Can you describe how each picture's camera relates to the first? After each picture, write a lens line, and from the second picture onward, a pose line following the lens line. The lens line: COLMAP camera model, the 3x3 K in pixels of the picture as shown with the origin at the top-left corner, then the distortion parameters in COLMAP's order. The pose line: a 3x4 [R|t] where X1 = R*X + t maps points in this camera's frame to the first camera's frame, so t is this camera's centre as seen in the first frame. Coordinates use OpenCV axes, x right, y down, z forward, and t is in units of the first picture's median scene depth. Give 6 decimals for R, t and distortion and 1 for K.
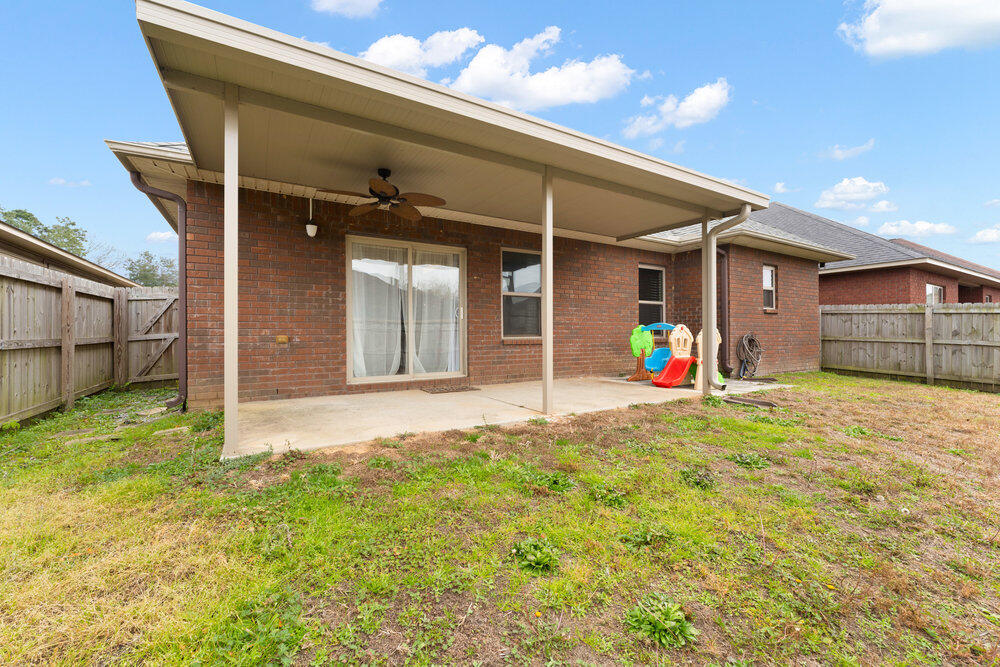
lens RADIAL K [[406.8, 0, 497.7], [0, 406.8, 332.6], [0, 0, 1]] dist [-0.003580, 0.000087]
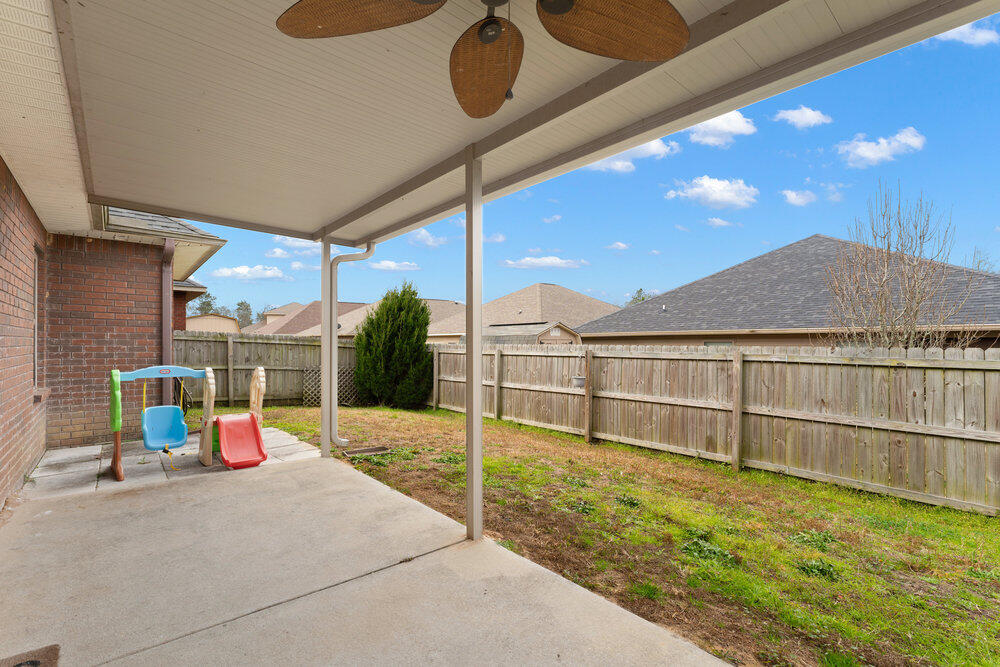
lens RADIAL K [[446.1, 0, 499.5], [0, 446.1, 340.8], [0, 0, 1]] dist [-0.000707, 0.000160]
pose [[-0.168728, 0.006318, 0.985642, -0.250717], [-0.001375, 0.999977, -0.006645, -0.043858], [-0.985662, -0.002476, -0.168715, 0.485769]]
